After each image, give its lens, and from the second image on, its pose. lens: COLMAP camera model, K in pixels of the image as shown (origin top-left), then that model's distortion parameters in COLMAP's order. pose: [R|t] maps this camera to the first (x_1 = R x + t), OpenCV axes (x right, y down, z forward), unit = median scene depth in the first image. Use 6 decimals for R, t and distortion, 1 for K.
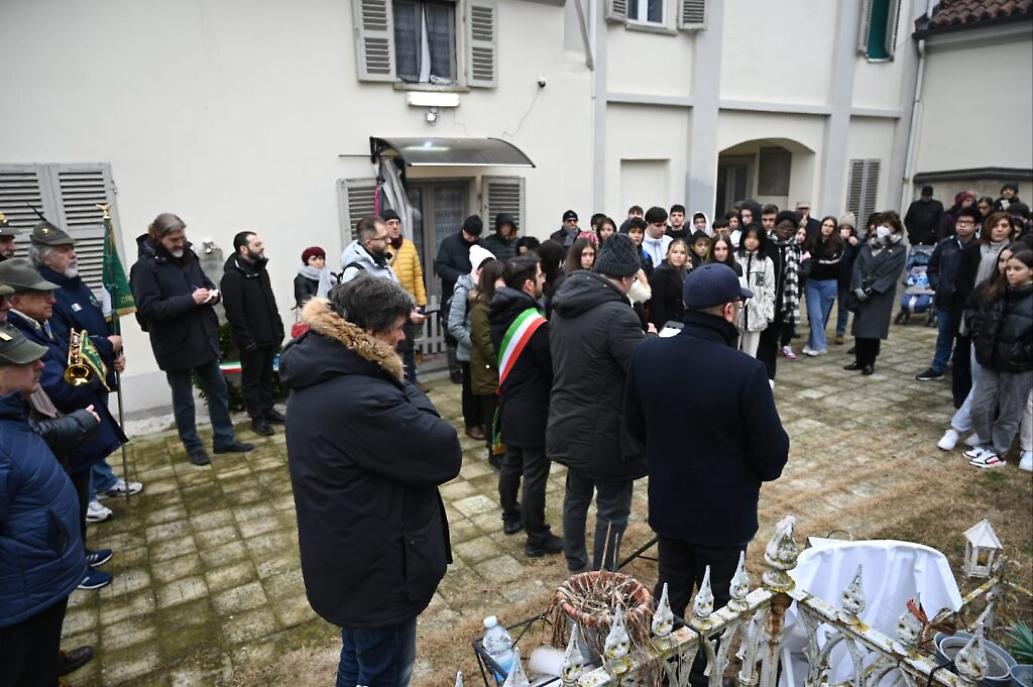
lens RADIAL K [[708.7, 0, 516.5], [0, 708.7, 343.5], [0, 0, 1]] dist [-0.002138, -0.000642]
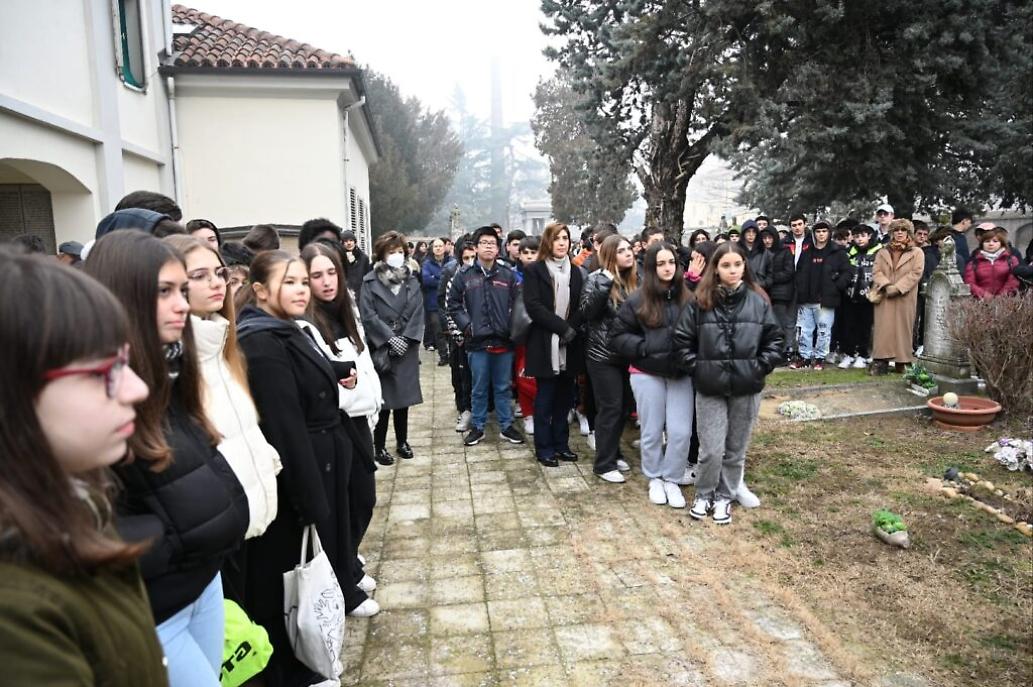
lens RADIAL K [[684.9, 0, 516.5], [0, 684.9, 343.5], [0, 0, 1]] dist [-0.004196, 0.003596]
pose [[0.432050, -0.120479, 0.893766, -0.035136], [0.225173, 0.974060, 0.022453, -0.034342], [-0.873287, 0.191551, 0.447971, 0.323714]]
